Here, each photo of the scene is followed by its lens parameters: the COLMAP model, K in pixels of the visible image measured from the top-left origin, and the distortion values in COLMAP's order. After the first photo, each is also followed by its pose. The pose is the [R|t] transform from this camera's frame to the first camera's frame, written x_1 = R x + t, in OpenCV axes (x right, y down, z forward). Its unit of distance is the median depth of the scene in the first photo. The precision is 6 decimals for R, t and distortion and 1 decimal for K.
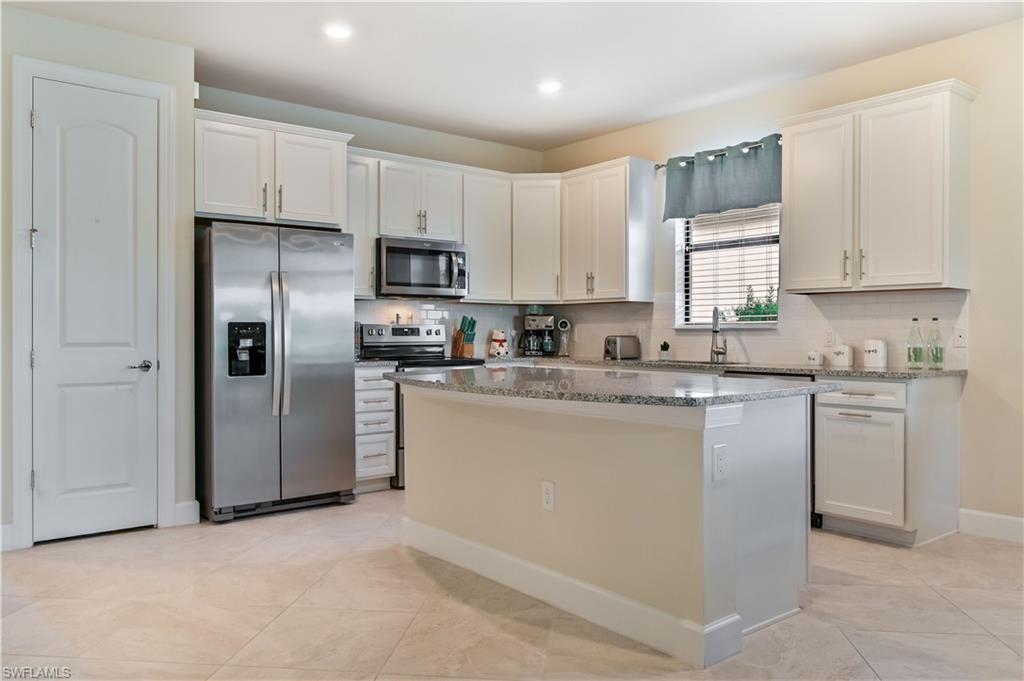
lens RADIAL K [[770.4, 0, 539.0], [0, 770.4, 335.4], [0, 0, 1]] dist [-0.009815, -0.000500]
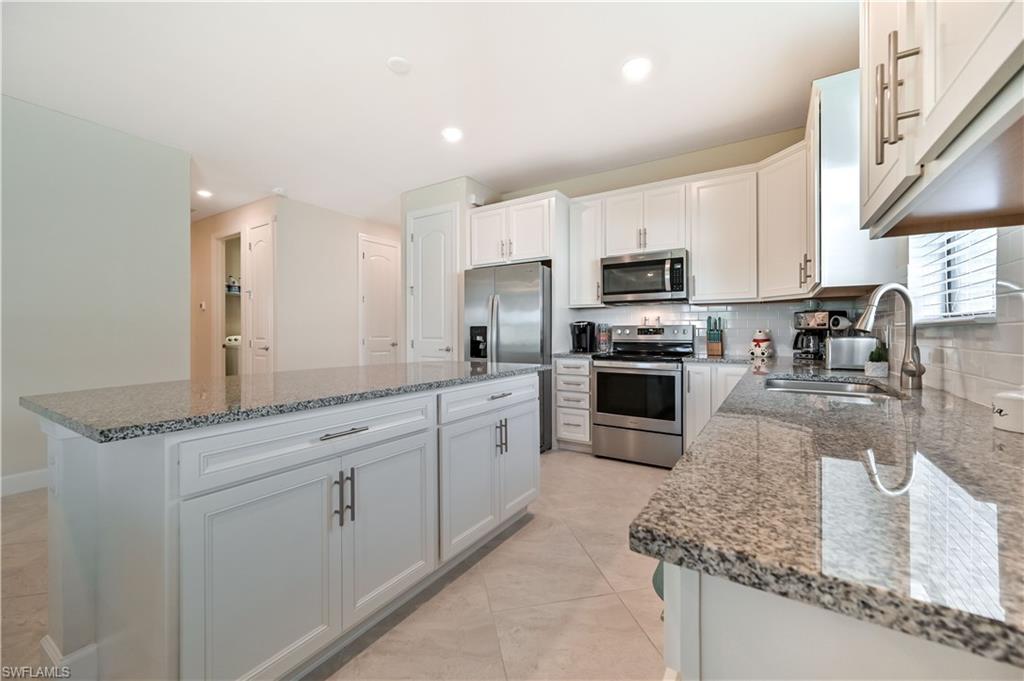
lens RADIAL K [[411.1, 0, 504.6], [0, 411.1, 330.9], [0, 0, 1]] dist [0.001598, 0.000628]
pose [[0.288476, -0.000366, -0.957487, 0.408585], [-0.001729, 0.999998, -0.000903, -0.004666], [0.957486, 0.001916, 0.288475, 0.644877]]
